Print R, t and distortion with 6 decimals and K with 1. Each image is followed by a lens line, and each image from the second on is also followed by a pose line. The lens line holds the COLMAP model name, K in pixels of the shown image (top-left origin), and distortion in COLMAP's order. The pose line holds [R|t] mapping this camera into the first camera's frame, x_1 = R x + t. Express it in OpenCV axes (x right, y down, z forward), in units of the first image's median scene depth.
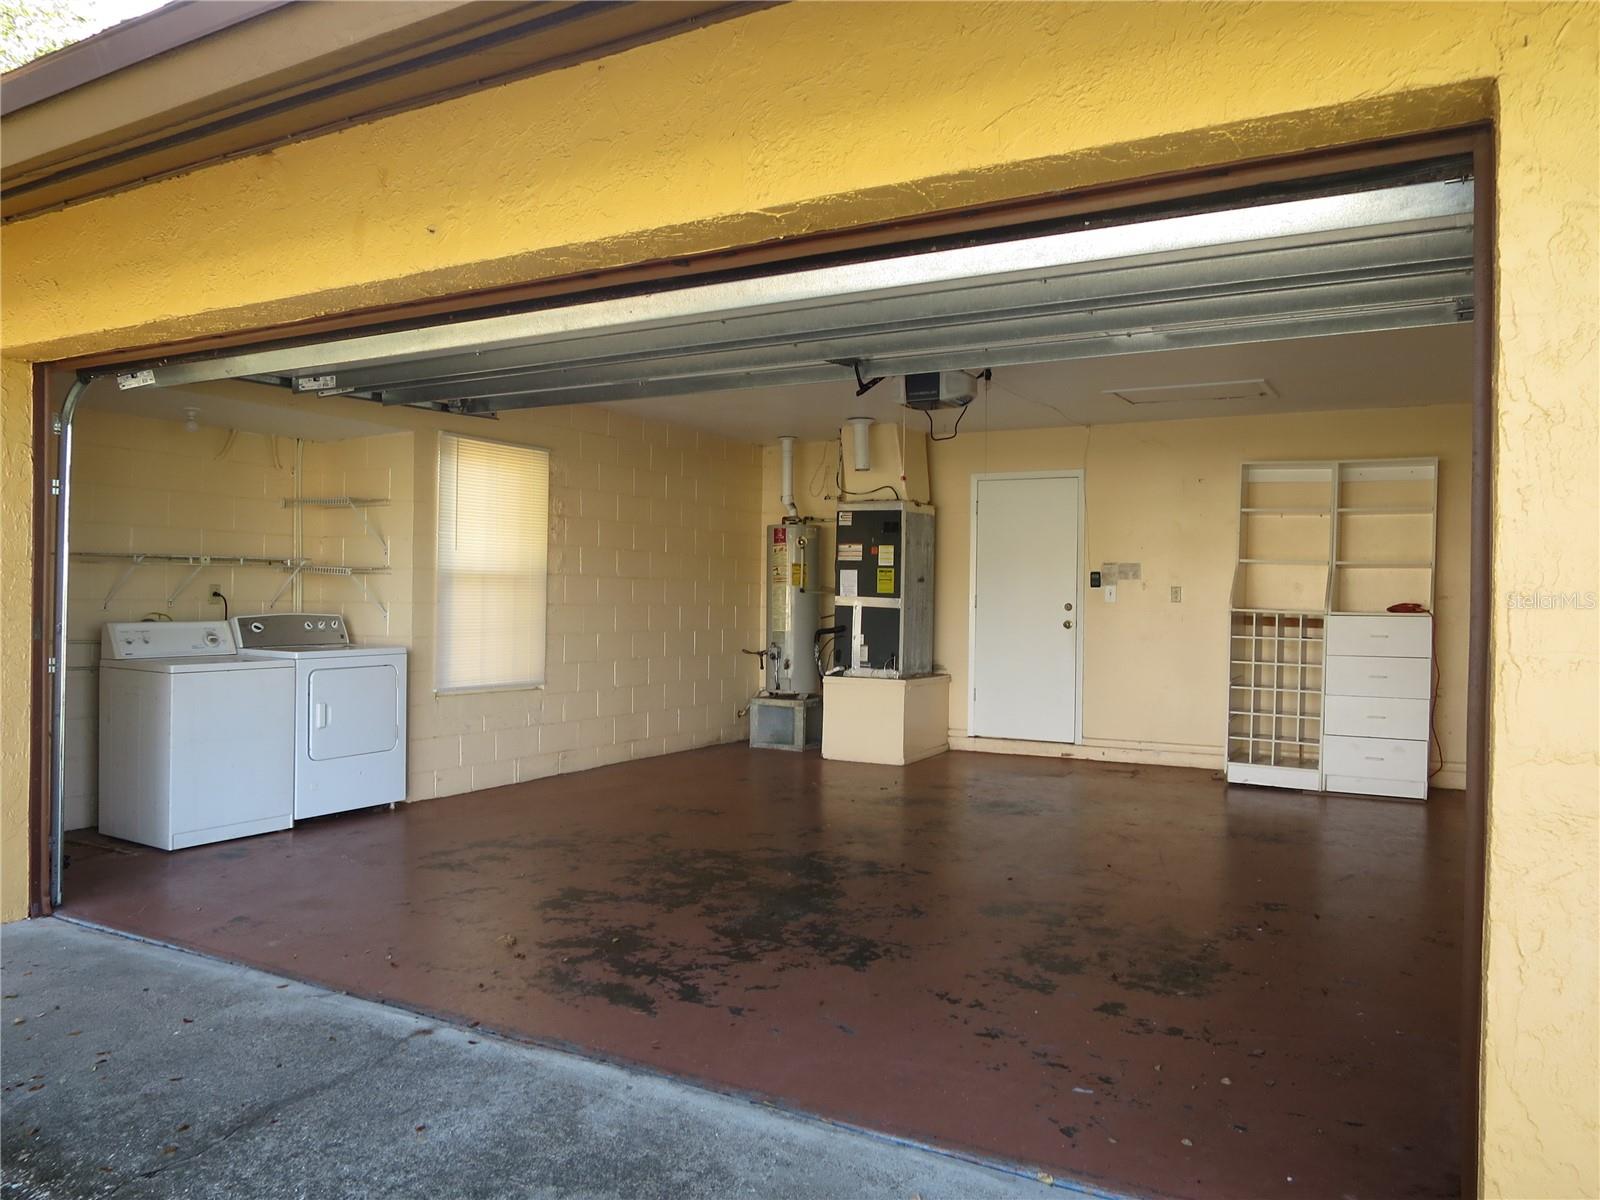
lens RADIAL K [[1170.6, 0, 799.0], [0, 1170.6, 594.2], [0, 0, 1]] dist [-0.029328, 0.003915]
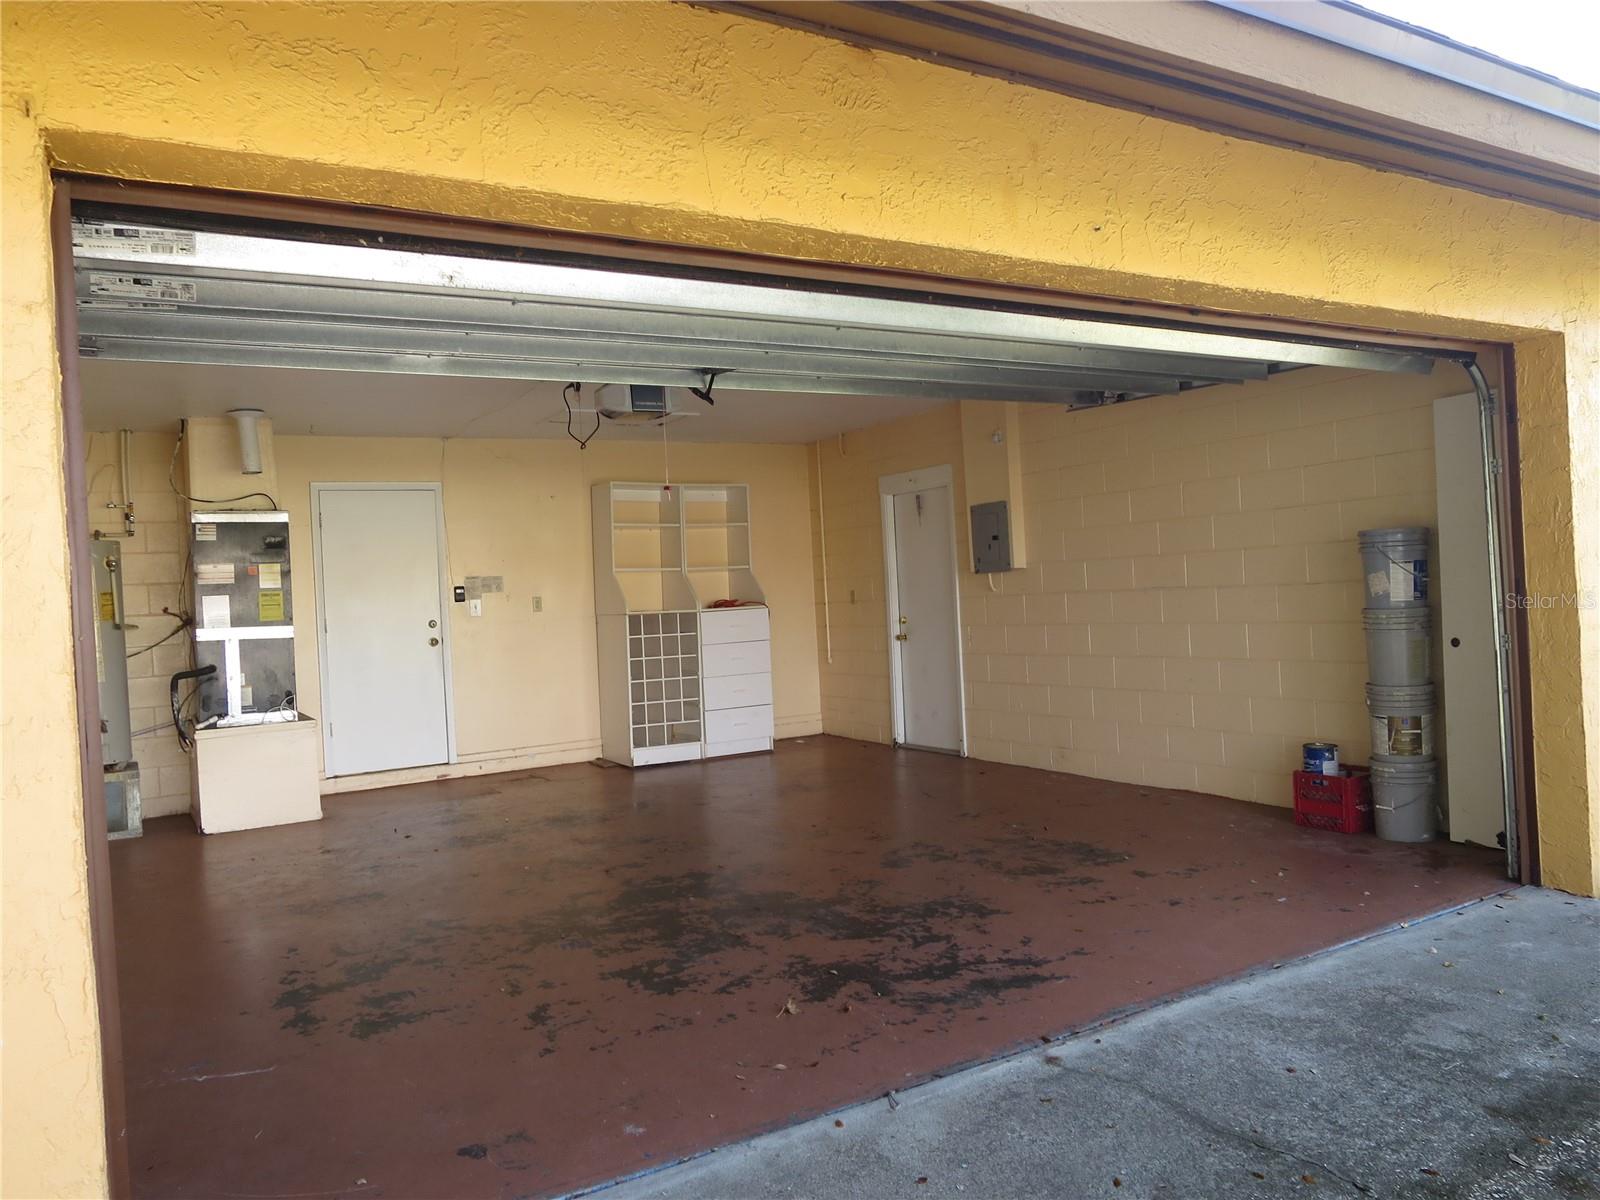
lens RADIAL K [[1170.1, 0, 797.0], [0, 1170.1, 601.3], [0, 0, 1]] dist [-0.030668, 0.002161]
pose [[0.497579, -0.046539, 0.866169, -0.953139], [0.057050, 0.998153, 0.020857, -0.022407], [-0.865541, 0.039037, 0.499315, 0.535254]]
